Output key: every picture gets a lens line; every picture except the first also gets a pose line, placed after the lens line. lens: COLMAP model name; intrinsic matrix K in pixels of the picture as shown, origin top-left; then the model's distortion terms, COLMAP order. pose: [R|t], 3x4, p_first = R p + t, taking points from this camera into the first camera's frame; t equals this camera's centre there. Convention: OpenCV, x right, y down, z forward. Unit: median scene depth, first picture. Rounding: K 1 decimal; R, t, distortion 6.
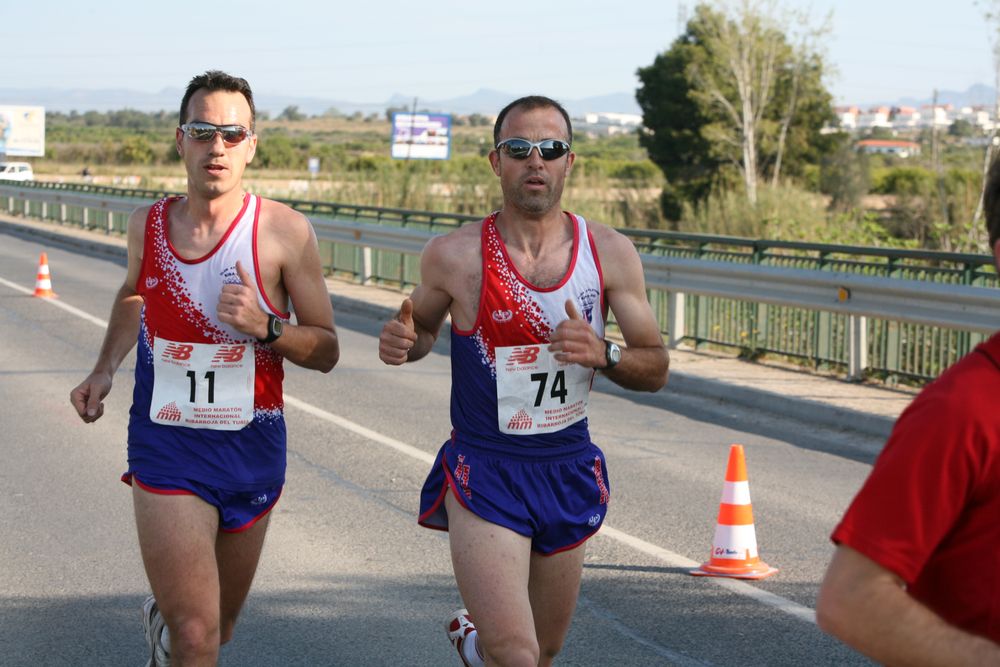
lens RADIAL K [[2599.1, 0, 500.0], [0, 2599.1, 333.0], [0, 0, 1]] dist [-0.155635, 0.000000]
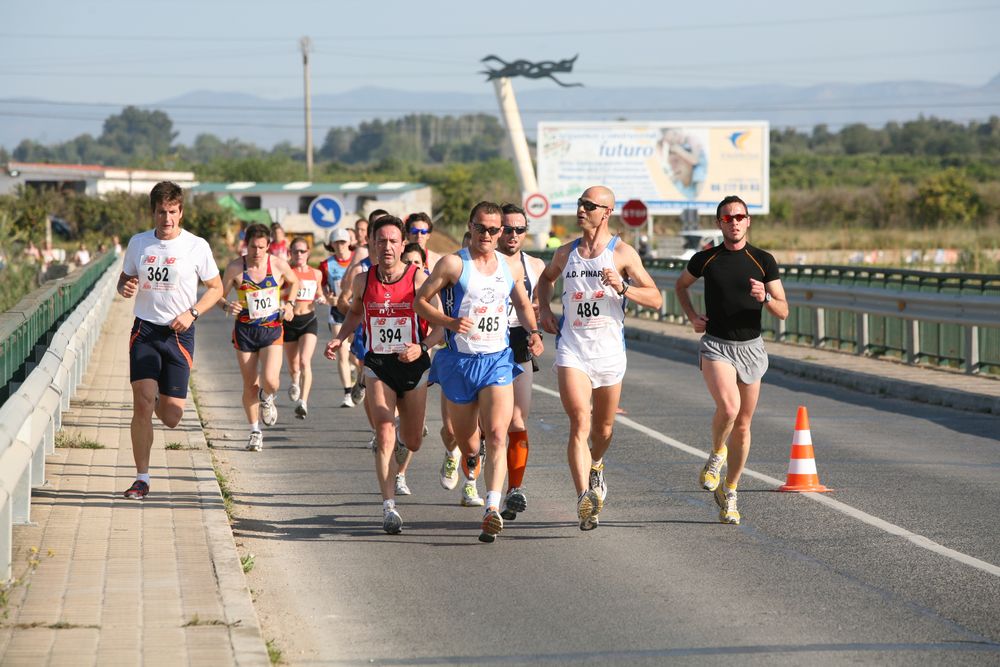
lens RADIAL K [[3712.7, 0, 499.9], [0, 3712.7, 334.2], [0, 0, 1]] dist [0.922601, 0.000000]
pose [[0.986442, -0.025263, -0.162151, -0.107590], [0.020049, 0.999230, -0.033714, -0.019850], [0.162878, 0.030005, 0.986190, 0.245305]]
